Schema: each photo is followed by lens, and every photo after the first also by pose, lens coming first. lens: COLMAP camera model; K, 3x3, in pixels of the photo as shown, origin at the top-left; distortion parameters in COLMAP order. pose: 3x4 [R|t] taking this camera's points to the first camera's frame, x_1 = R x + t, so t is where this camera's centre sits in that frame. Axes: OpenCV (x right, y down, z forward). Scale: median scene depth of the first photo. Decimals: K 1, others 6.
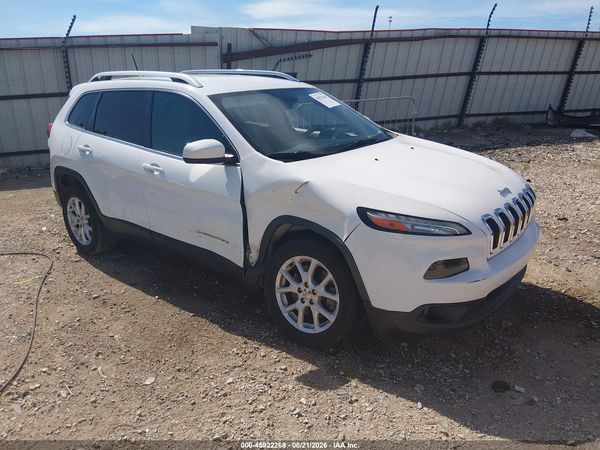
lens RADIAL K [[448.4, 0, 243.8], [0, 448.4, 224.2], [0, 0, 1]] dist [0.069582, -0.094251]
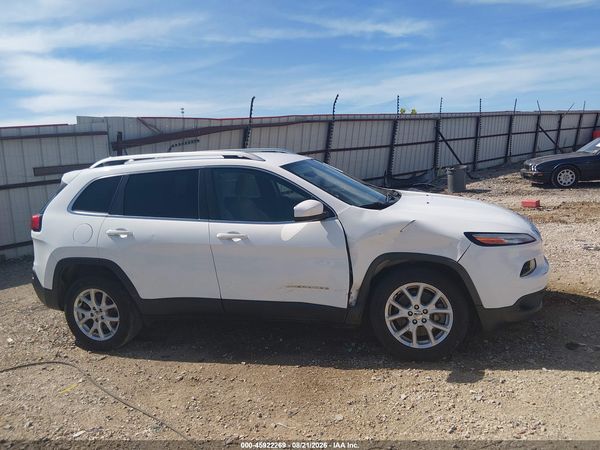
lens RADIAL K [[450.2, 0, 299.1], [0, 450.2, 213.9], [0, 0, 1]] dist [0.082120, -0.142548]
pose [[0.914931, -0.105241, 0.389648, -0.187754], [0.179636, 0.970696, -0.159626, 0.009310], [-0.361430, 0.216042, 0.907025, -0.013059]]
